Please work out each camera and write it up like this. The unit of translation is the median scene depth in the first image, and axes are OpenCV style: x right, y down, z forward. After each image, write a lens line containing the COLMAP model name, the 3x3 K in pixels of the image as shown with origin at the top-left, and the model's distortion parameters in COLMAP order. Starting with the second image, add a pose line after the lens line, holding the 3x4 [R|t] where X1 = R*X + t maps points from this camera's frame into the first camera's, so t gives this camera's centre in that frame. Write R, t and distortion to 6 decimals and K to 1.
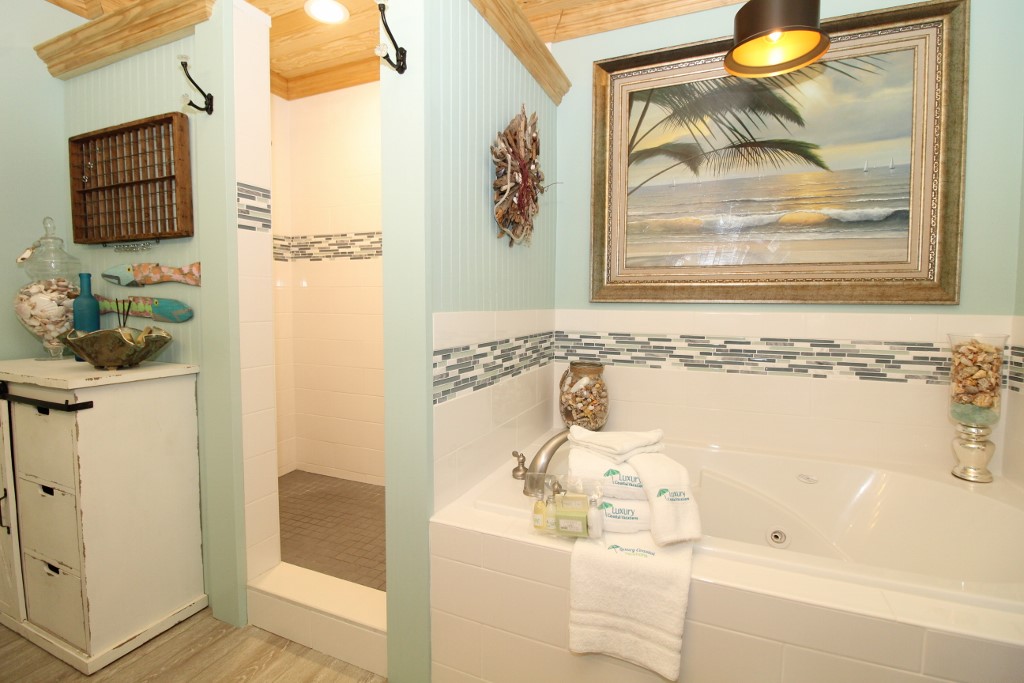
lens RADIAL K [[471.6, 0, 506.3], [0, 471.6, 334.4], [0, 0, 1]] dist [-0.002845, -0.011419]
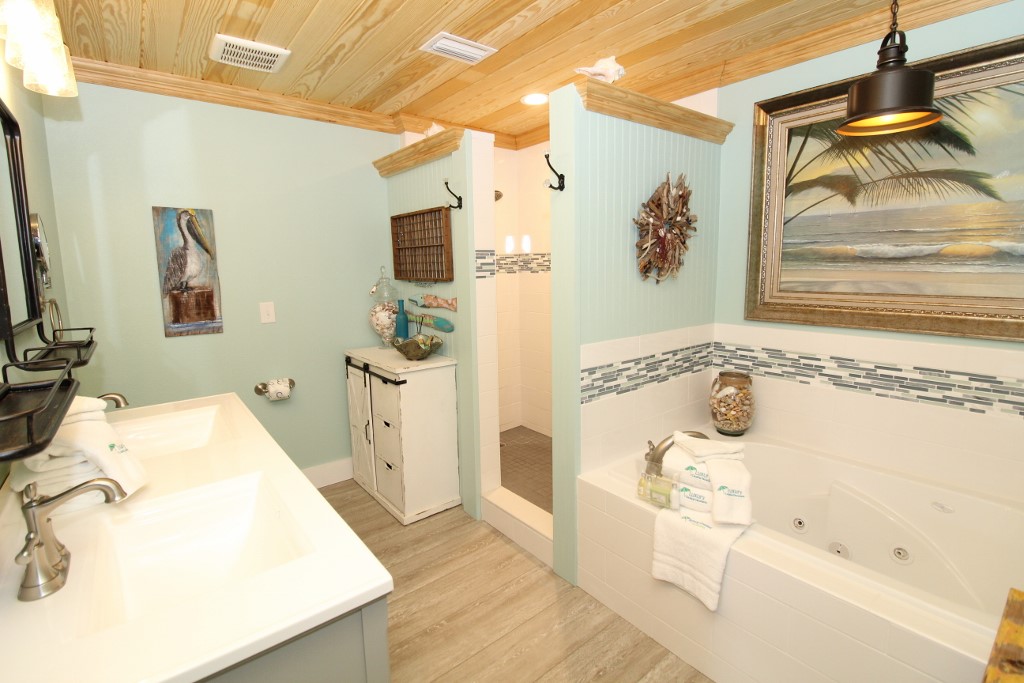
lens RADIAL K [[471.6, 0, 505.4], [0, 471.6, 333.3], [0, 0, 1]] dist [-0.002845, -0.011419]
pose [[0.875845, 0.043584, -0.480620, 0.272131], [-0.004218, 0.996567, 0.082685, -0.157885], [0.482573, -0.070392, 0.873022, -0.336370]]
